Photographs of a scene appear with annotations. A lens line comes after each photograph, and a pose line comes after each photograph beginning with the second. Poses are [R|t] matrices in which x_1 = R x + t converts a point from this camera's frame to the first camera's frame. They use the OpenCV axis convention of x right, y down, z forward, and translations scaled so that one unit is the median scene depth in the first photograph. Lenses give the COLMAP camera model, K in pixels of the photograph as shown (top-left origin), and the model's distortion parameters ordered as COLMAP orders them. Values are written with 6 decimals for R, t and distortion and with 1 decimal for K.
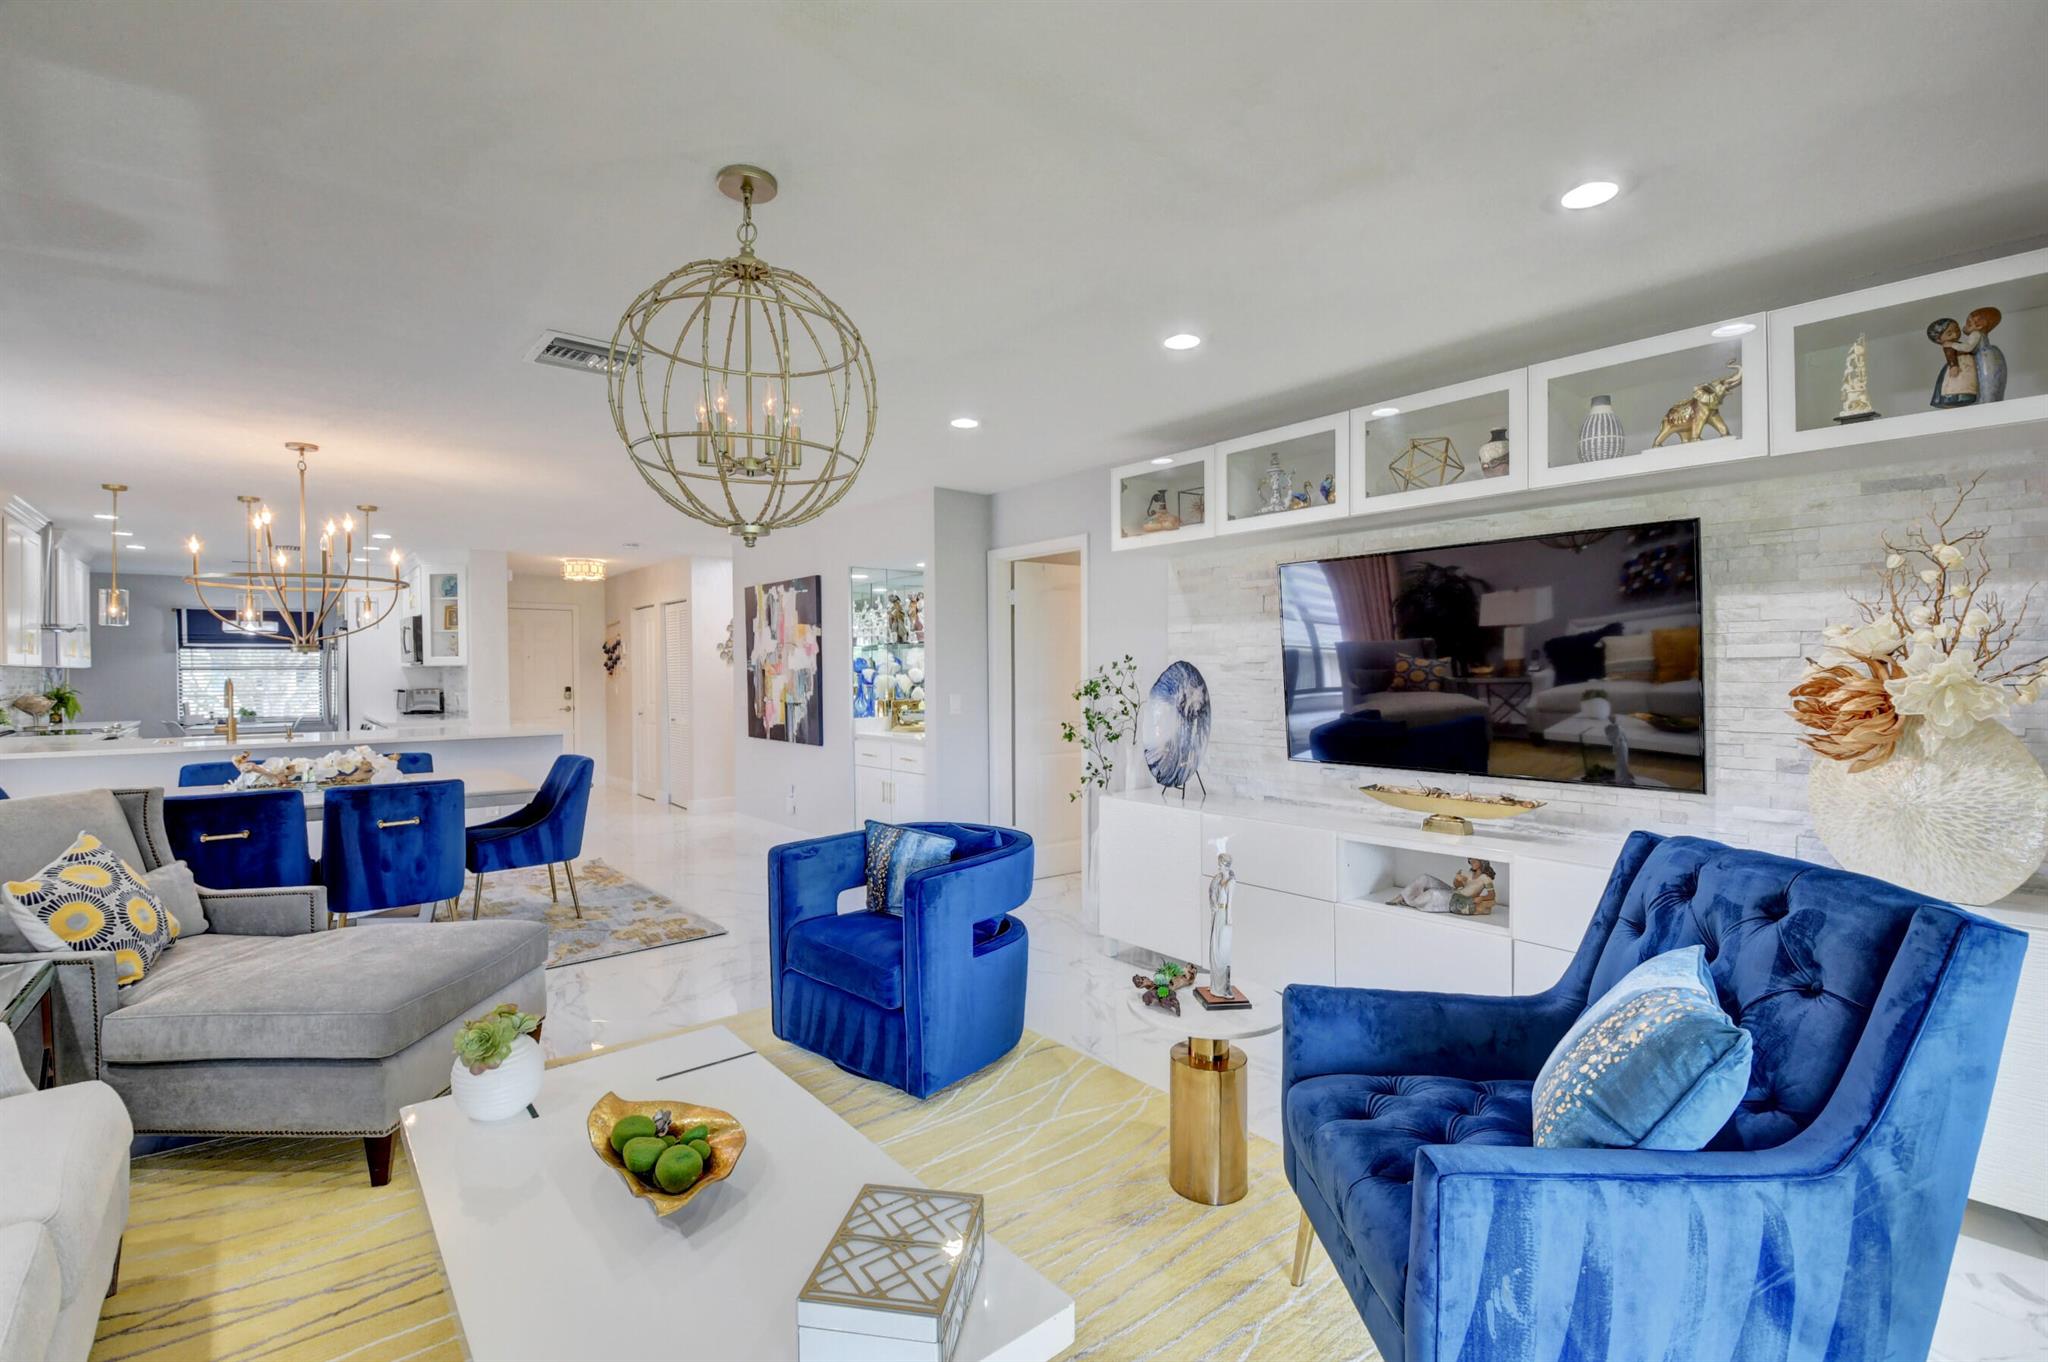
lens RADIAL K [[901.0, 0, 1007.4], [0, 901.0, 686.6], [0, 0, 1]] dist [0.002001, -0.015845]
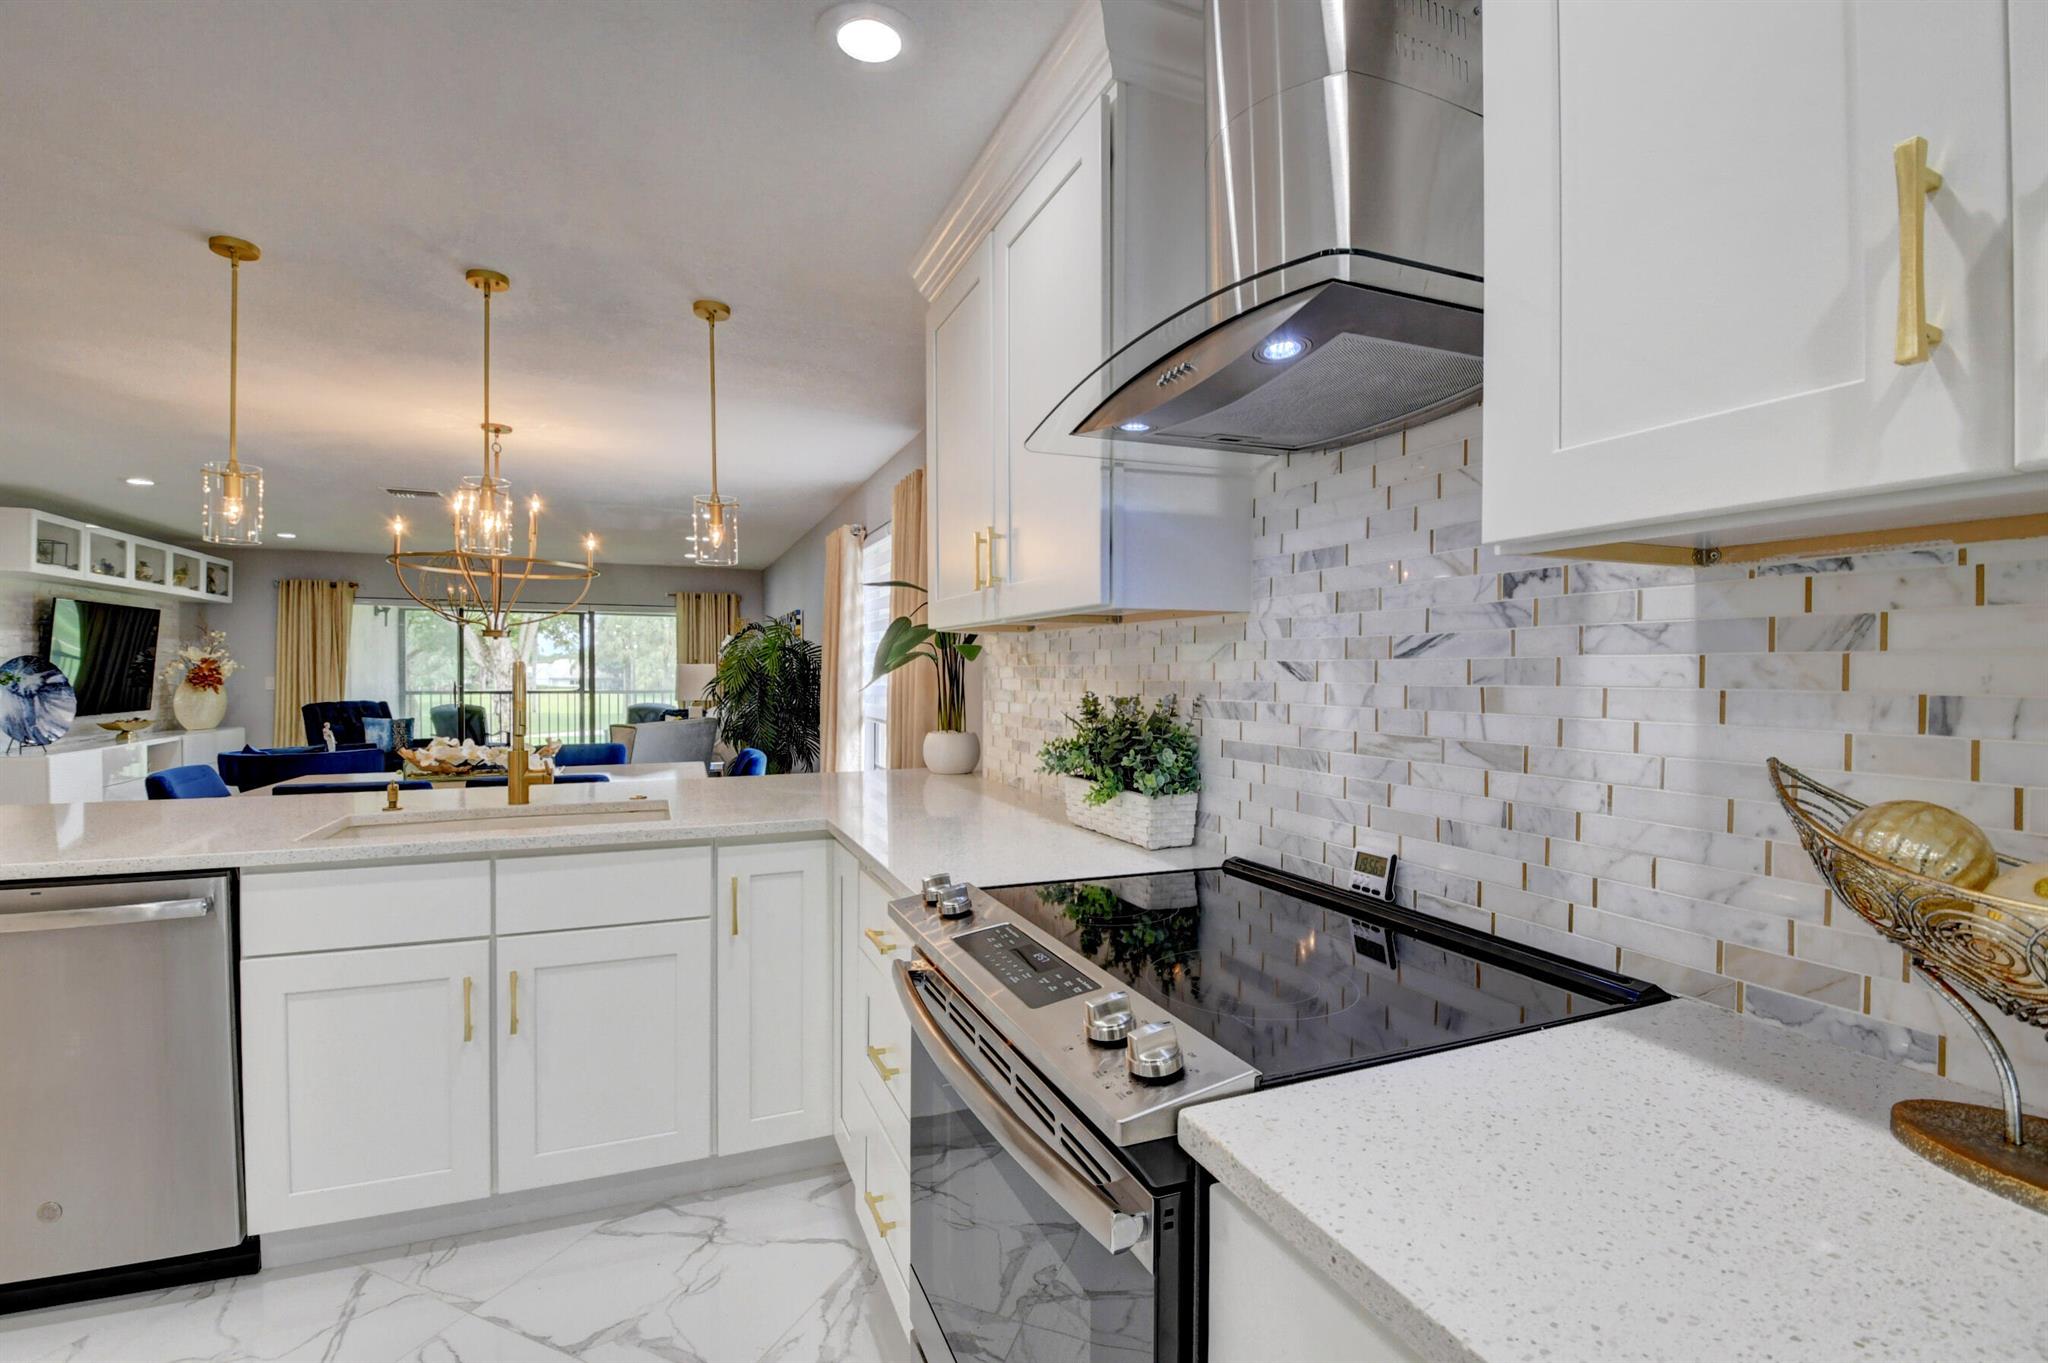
lens RADIAL K [[901.0, 0, 1028.2], [0, 901.0, 677.8], [0, 0, 1]] dist [0.002001, -0.015845]
pose [[-0.955777, -0.002740, 0.294081, -1.019013], [0.003653, 0.999769, 0.021188, -0.010849], [-0.294071, 0.021326, -0.955546, 1.116645]]
